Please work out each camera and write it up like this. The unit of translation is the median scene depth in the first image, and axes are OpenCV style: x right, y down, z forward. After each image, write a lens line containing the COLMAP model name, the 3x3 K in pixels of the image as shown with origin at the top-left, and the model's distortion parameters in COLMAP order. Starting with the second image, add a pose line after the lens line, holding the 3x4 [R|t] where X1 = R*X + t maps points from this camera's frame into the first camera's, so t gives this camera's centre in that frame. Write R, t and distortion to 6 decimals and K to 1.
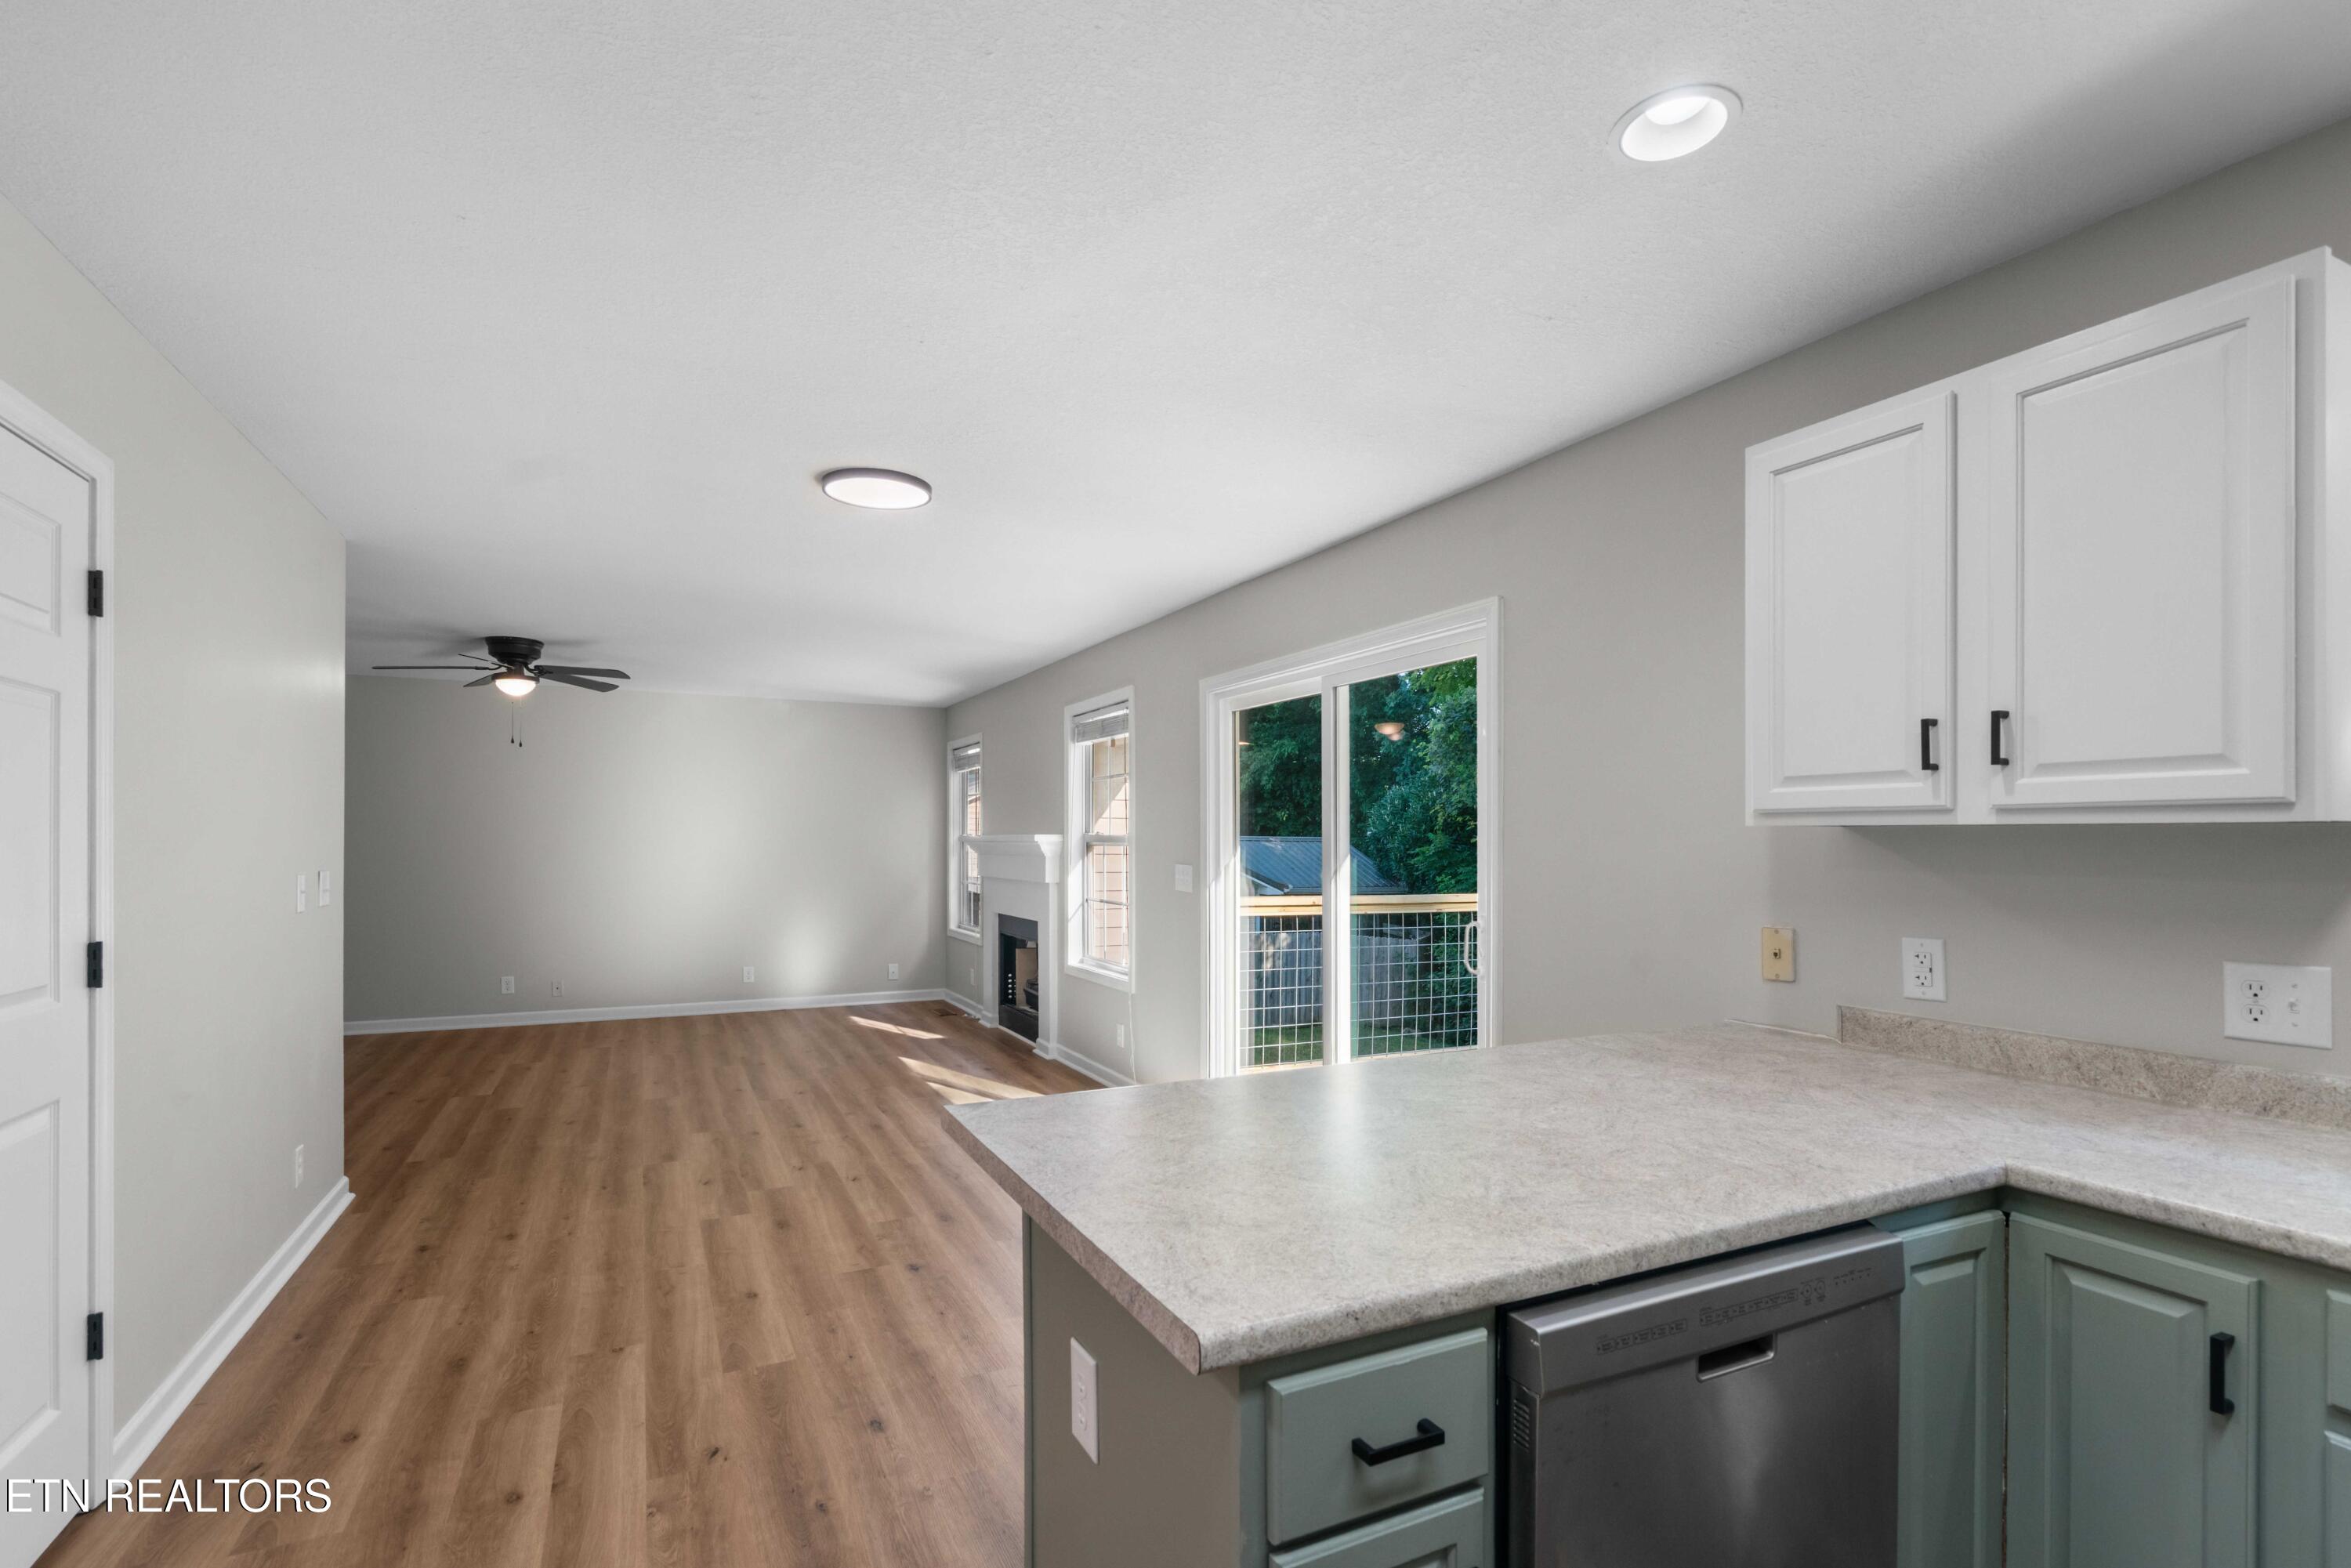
lens RADIAL K [[1085.5, 0, 1164.9], [0, 1085.5, 836.5], [0, 0, 1]] dist [-0.004341, 0.001476]
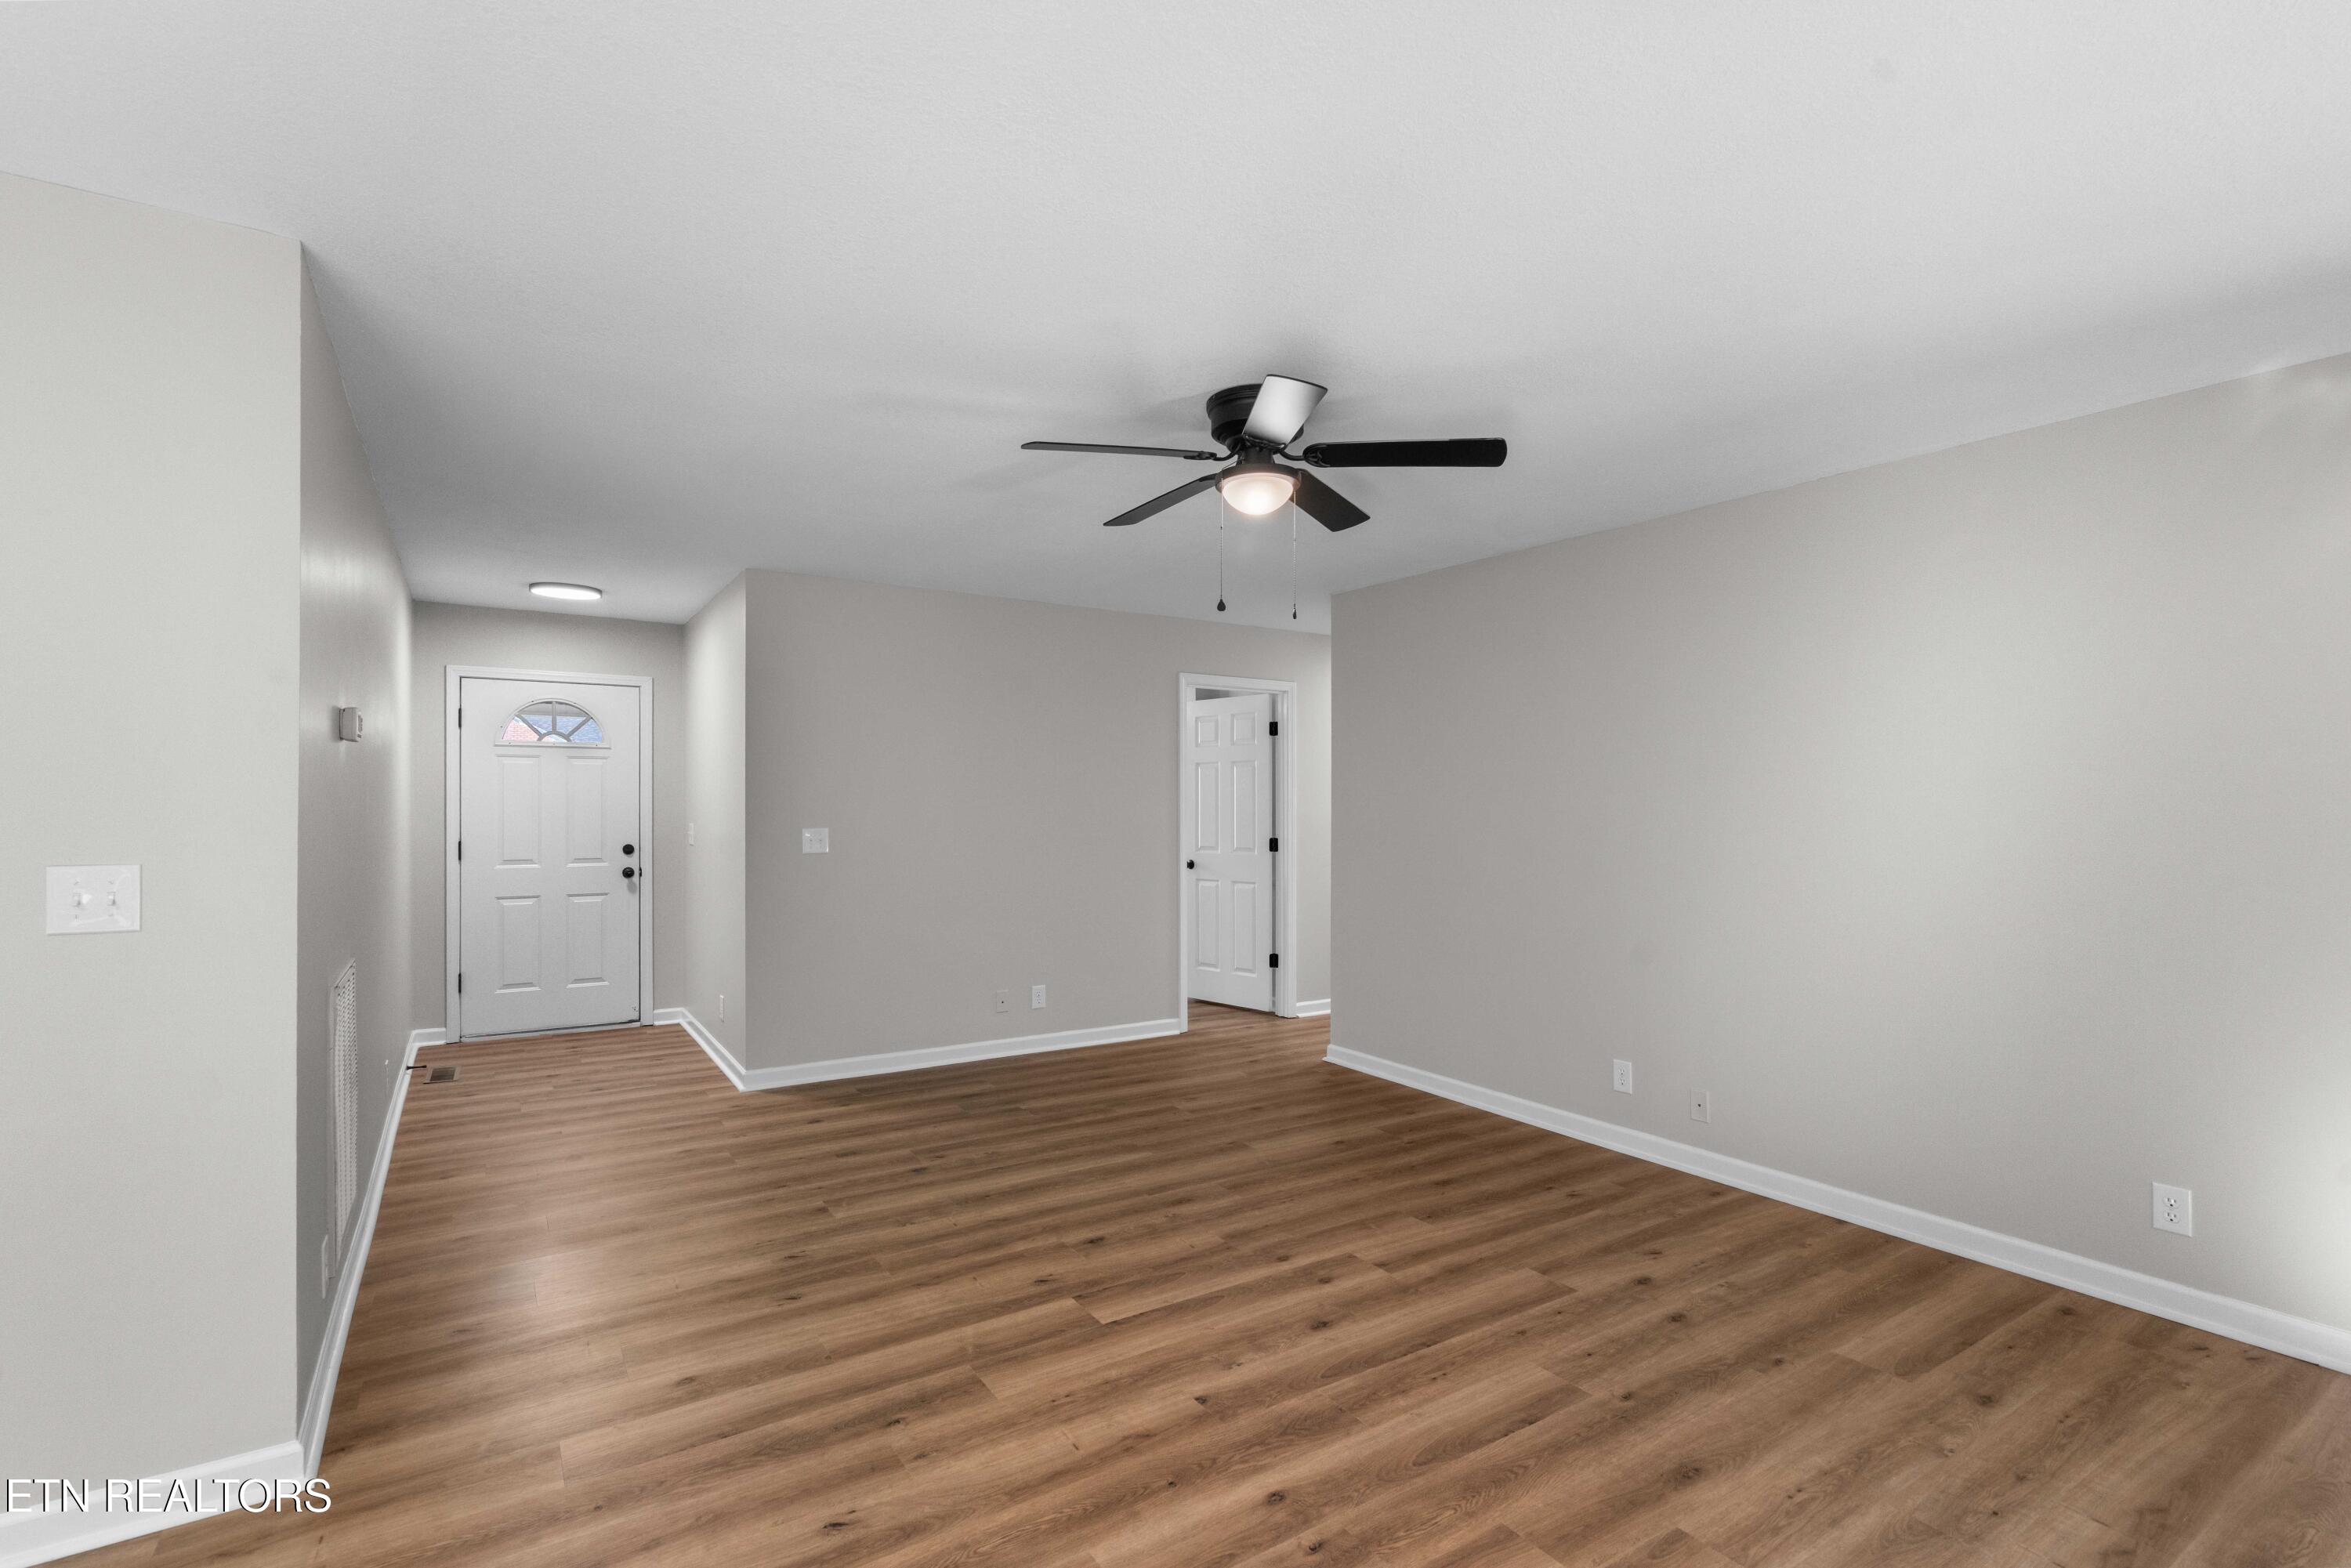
lens RADIAL K [[1085.5, 0, 1154.5], [0, 1085.5, 827.7], [0, 0, 1]] dist [-0.004341, 0.001476]
pose [[0.133125, 0.017510, -0.990945, -0.423004], [-0.003614, 0.999846, 0.017182, 0.013854], [0.991093, 0.001294, 0.133167, 3.018104]]
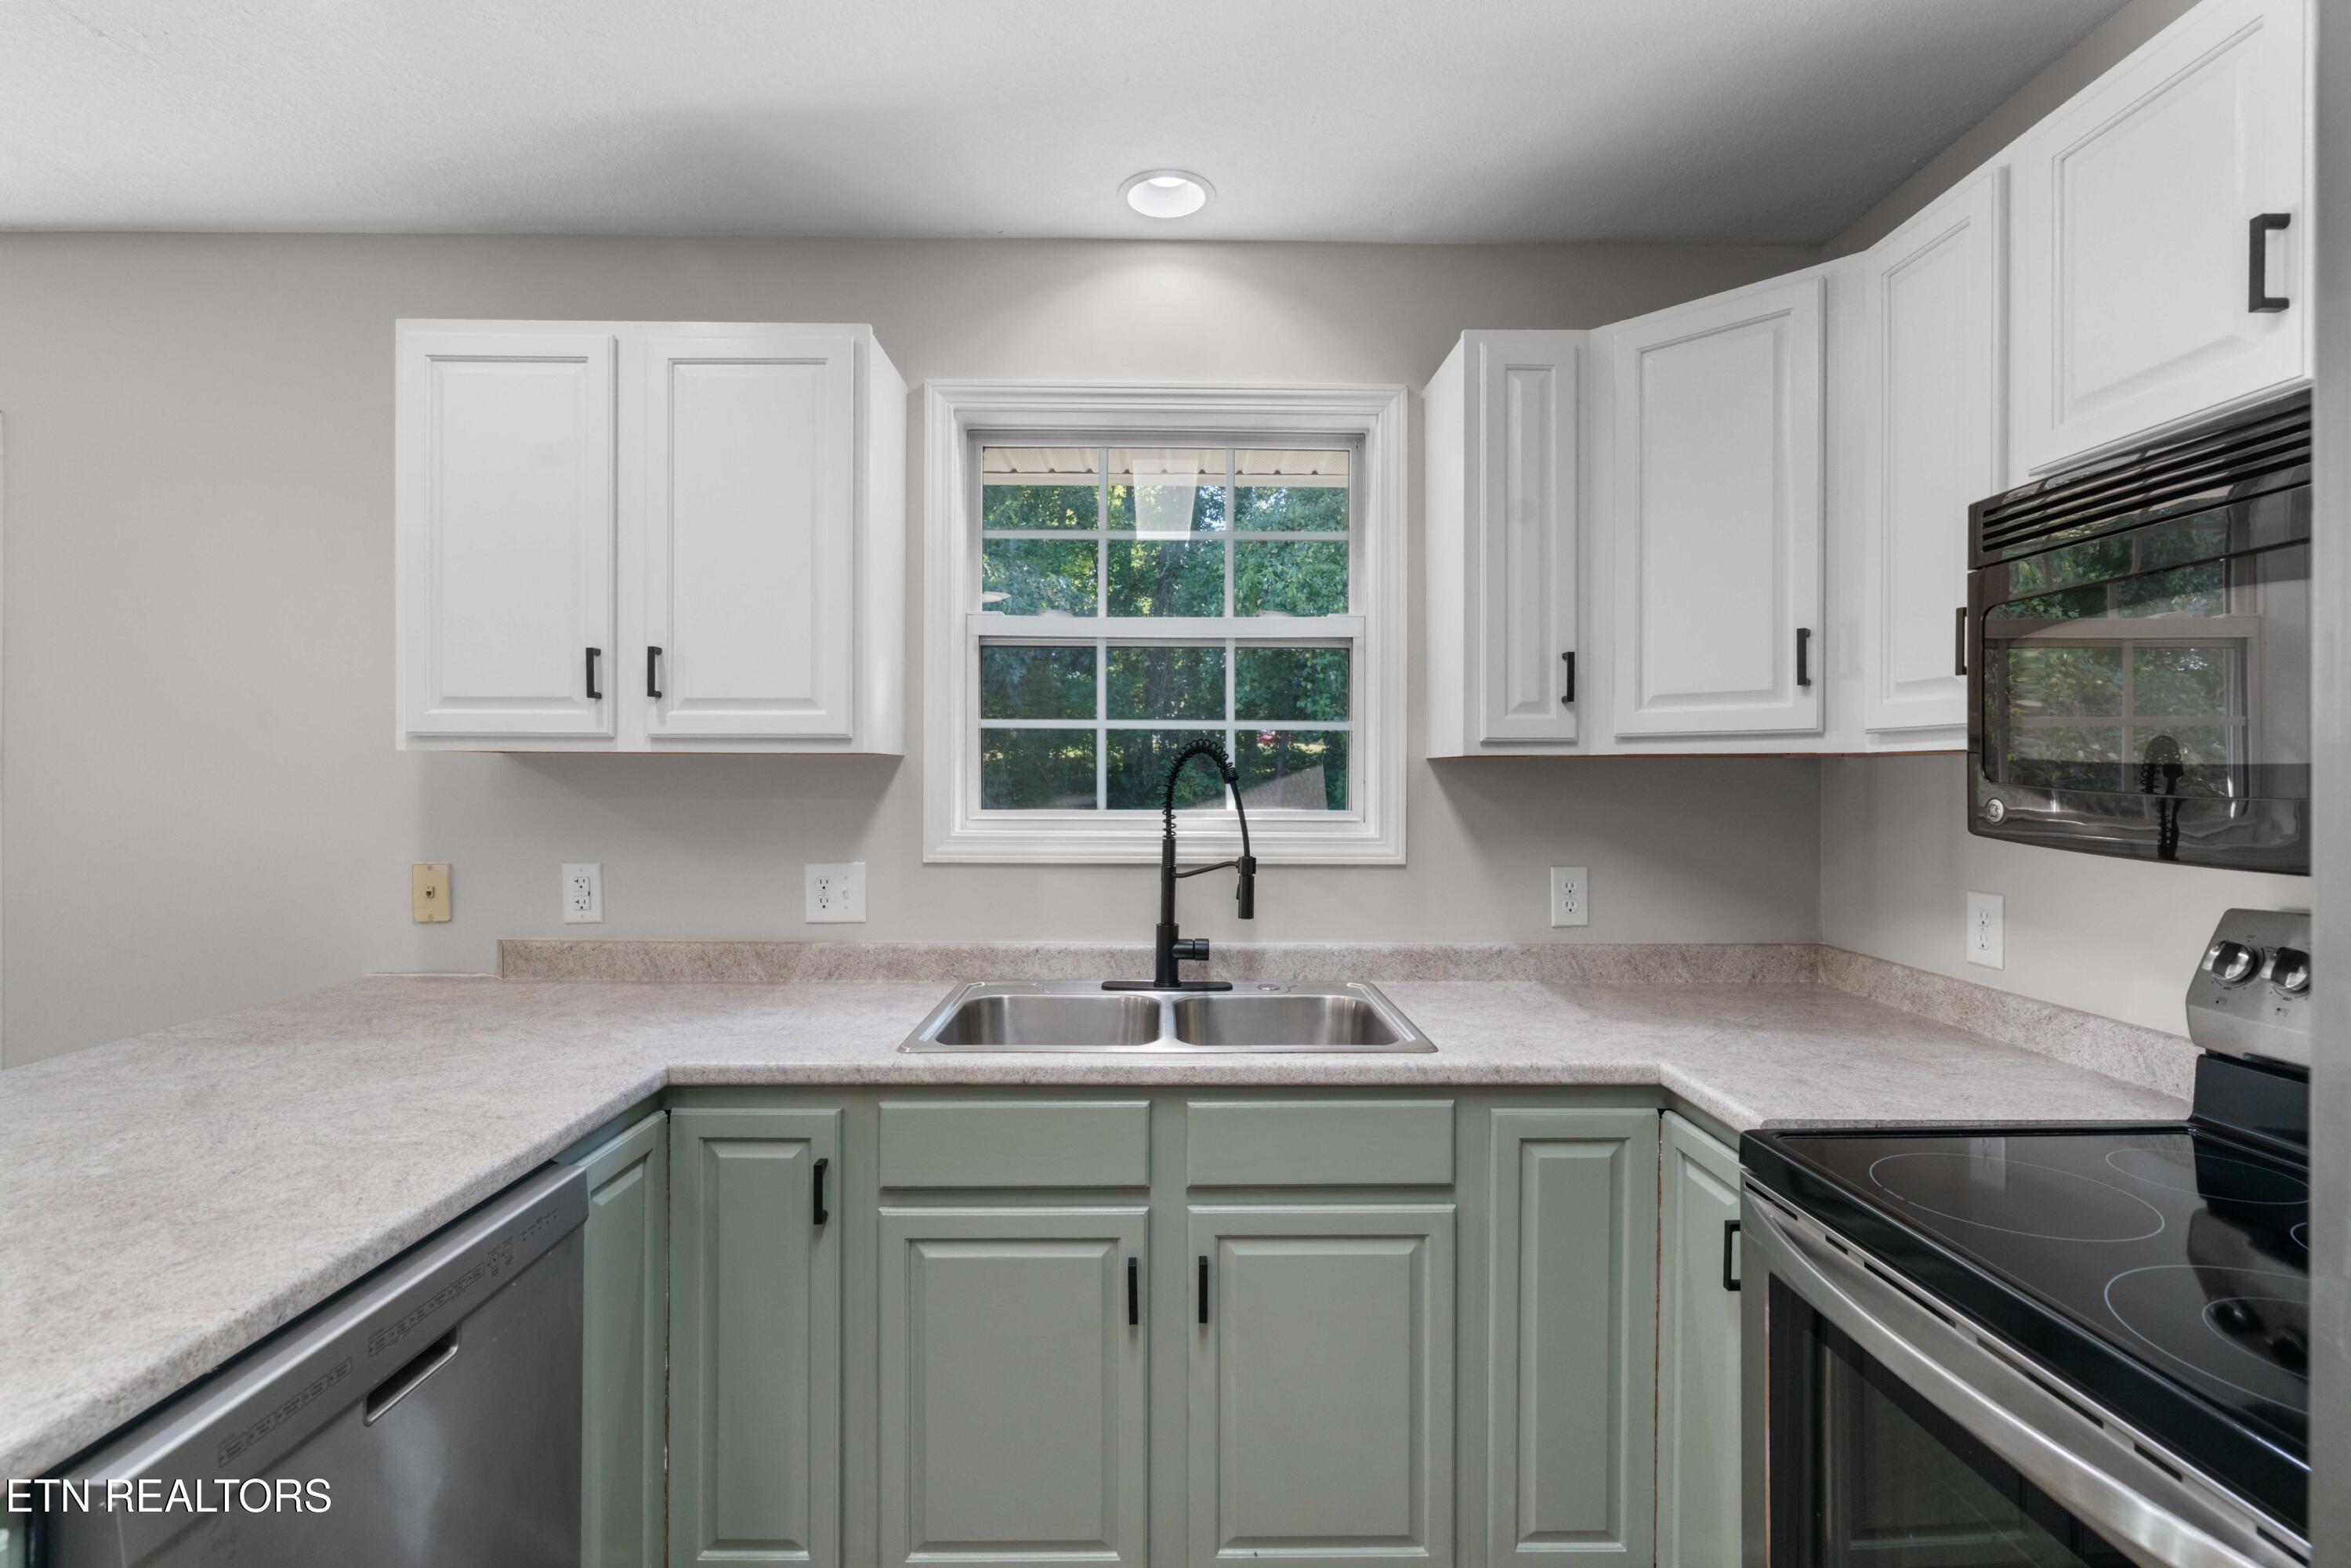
lens RADIAL K [[1085.5, 0, 1167.2], [0, 1085.5, 778.7], [0, 0, 1]] dist [-0.004341, 0.001476]
pose [[0.426750, -0.004227, 0.904360, 0.010496], [-0.003117, 0.999976, 0.006145, 0.006603], [-0.904364, -0.005442, 0.426726, 0.072715]]
